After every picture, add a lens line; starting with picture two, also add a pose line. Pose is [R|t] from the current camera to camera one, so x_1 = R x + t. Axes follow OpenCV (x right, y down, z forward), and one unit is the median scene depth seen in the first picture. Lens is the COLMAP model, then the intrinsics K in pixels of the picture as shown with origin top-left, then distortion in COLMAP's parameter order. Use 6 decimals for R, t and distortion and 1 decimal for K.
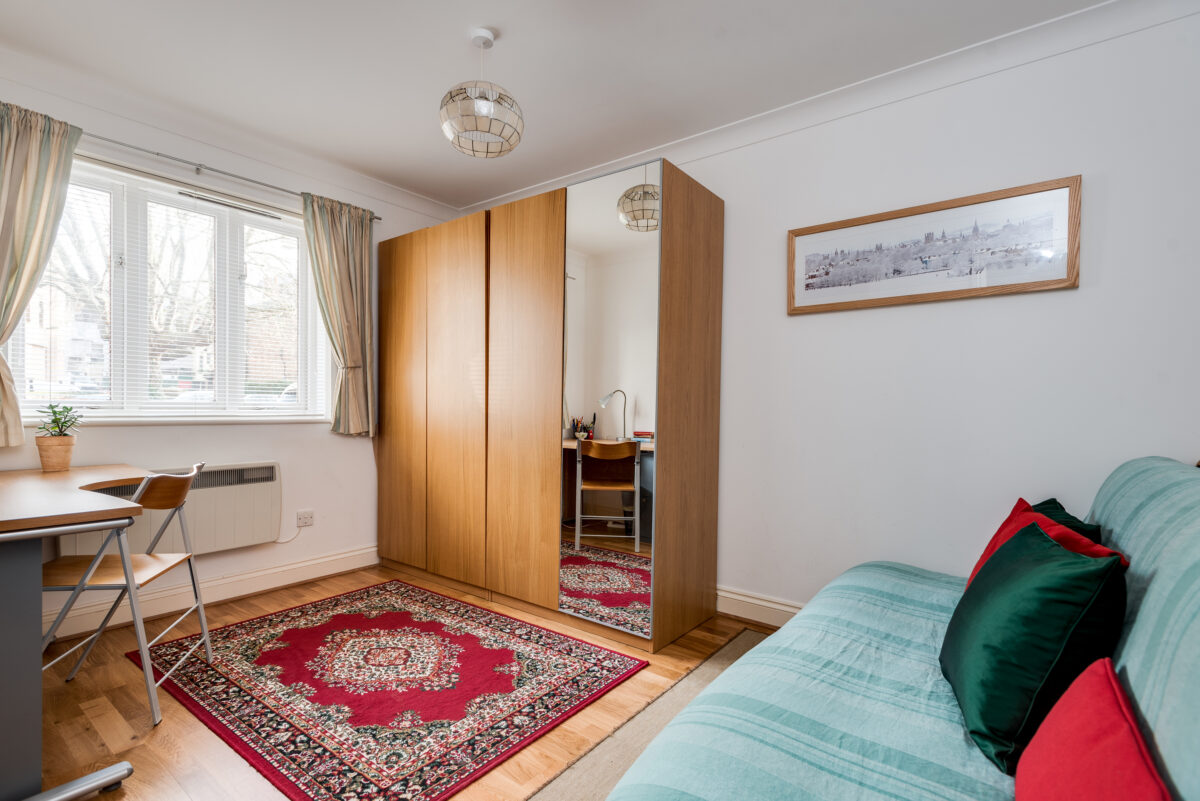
lens RADIAL K [[572.3, 0, 600.6], [0, 572.3, 404.3], [0, 0, 1]] dist [0.016375, -0.005617]
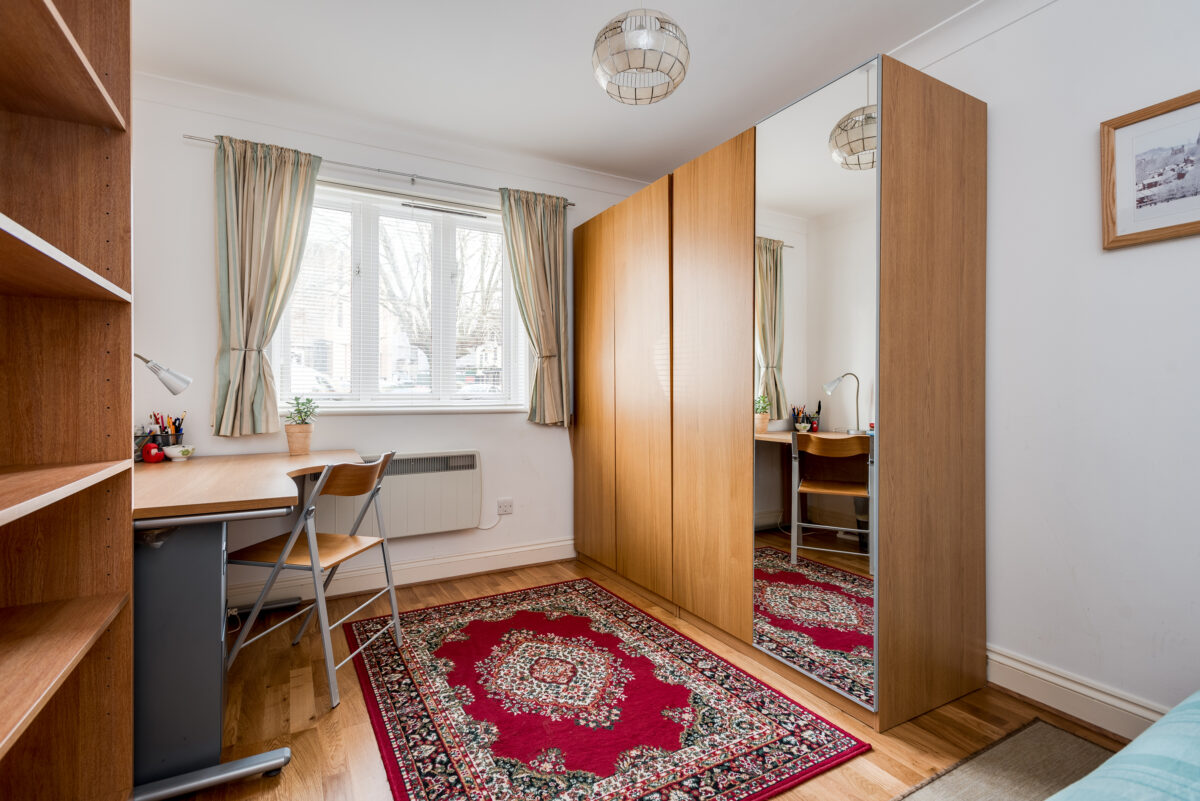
lens RADIAL K [[572.3, 0, 600.9], [0, 572.3, 384.3], [0, 0, 1]] dist [0.016375, -0.005617]
pose [[0.917657, -0.018350, -0.396950, 0.058190], [0.012536, 0.999773, -0.017236, 0.002311], [0.397176, 0.010840, 0.917678, 0.165830]]
